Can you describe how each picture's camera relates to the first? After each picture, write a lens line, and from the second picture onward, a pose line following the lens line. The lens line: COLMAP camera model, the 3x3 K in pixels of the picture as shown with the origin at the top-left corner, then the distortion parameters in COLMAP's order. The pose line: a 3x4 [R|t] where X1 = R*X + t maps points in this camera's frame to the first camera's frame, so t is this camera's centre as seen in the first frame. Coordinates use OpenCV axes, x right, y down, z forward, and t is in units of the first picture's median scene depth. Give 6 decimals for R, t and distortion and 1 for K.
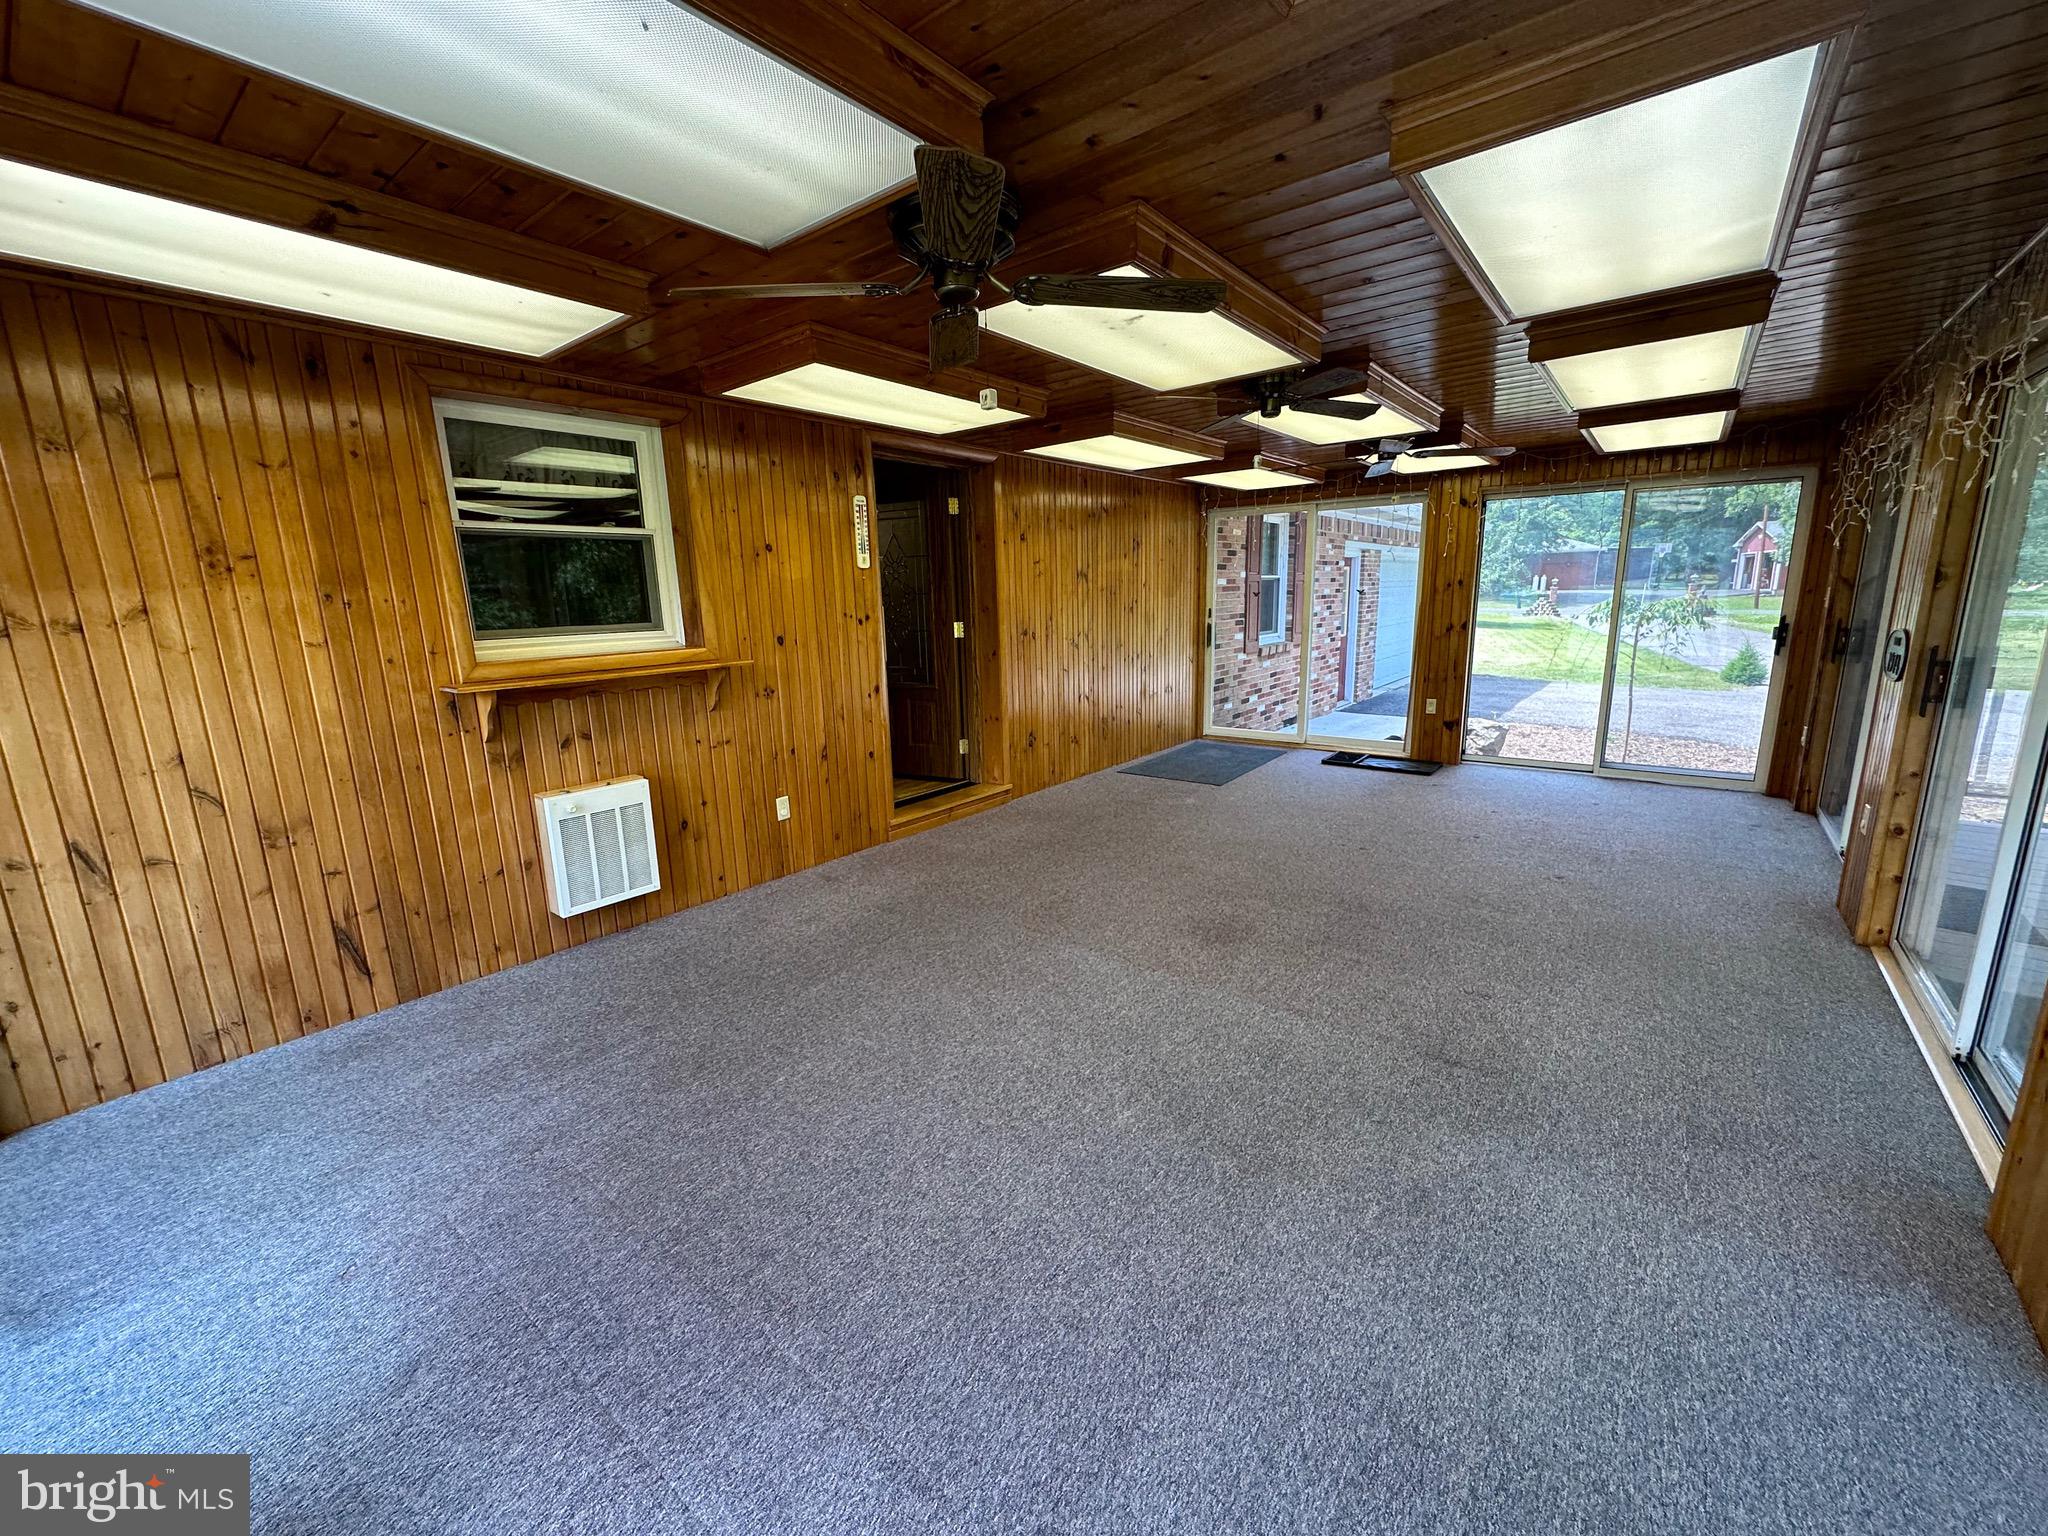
lens RADIAL K [[818.4, 0, 1024.8], [0, 818.4, 766.4], [0, 0, 1]] dist [-0.003609, 0.000195]
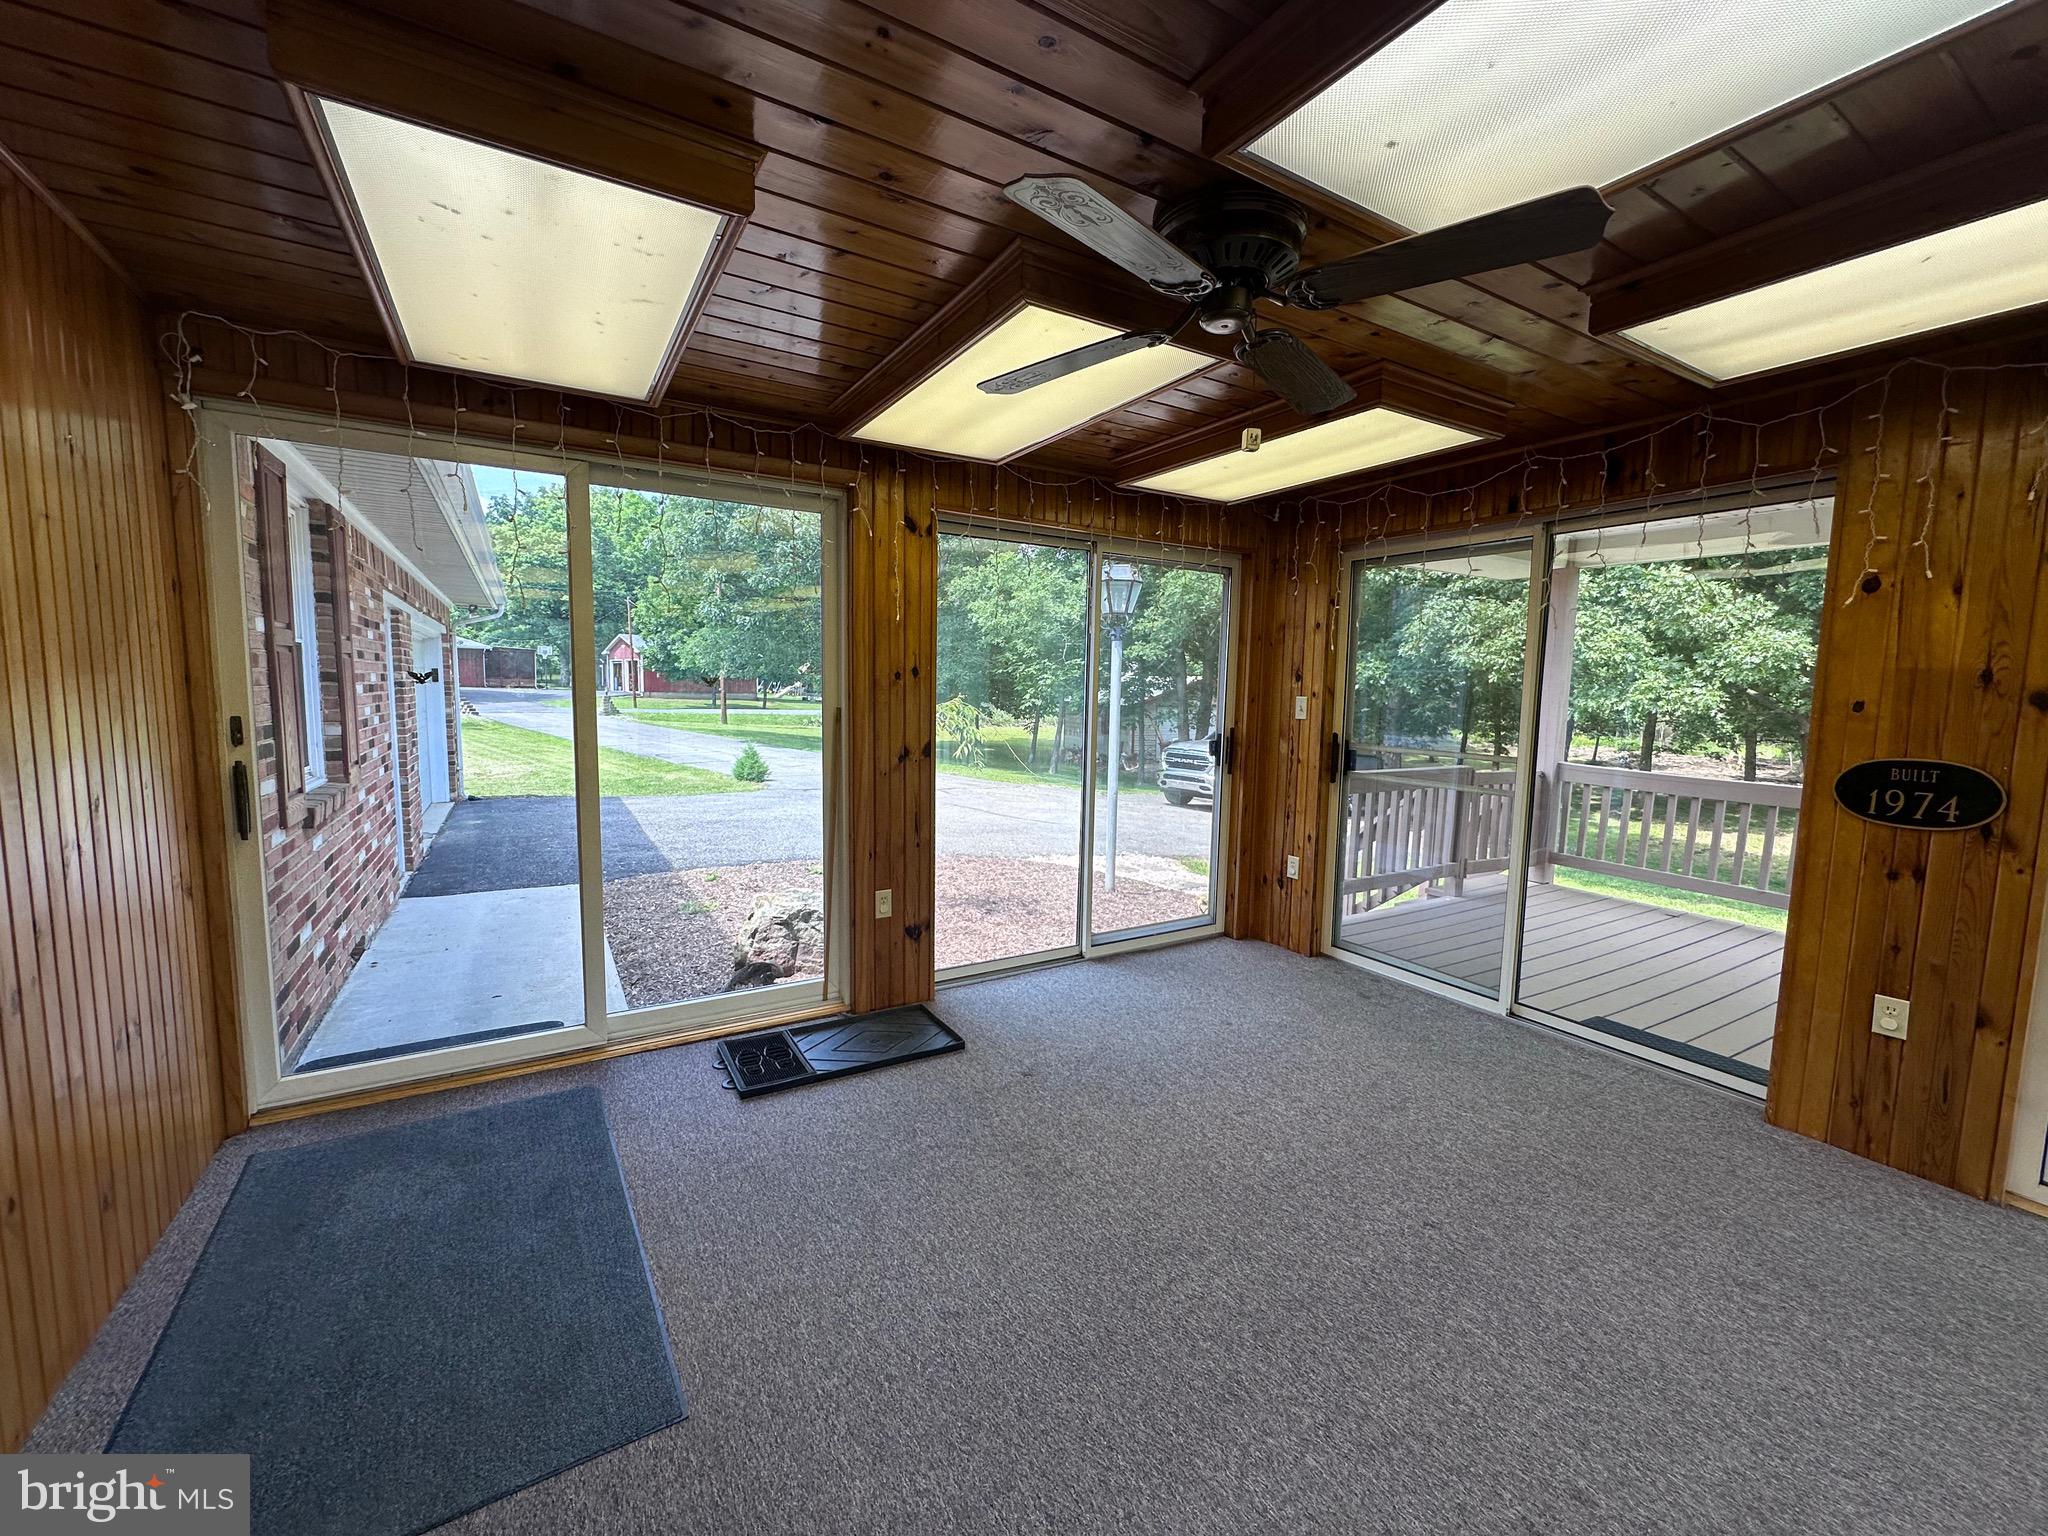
lens RADIAL K [[818.4, 0, 1024.8], [0, 818.4, 766.4], [0, 0, 1]] dist [-0.003609, 0.000195]
pose [[0.355734, -0.060769, 0.932610, 0.050020], [0.168617, 0.985682, -0.000090, -0.144344], [-0.919251, 0.157285, 0.360887, 0.716157]]
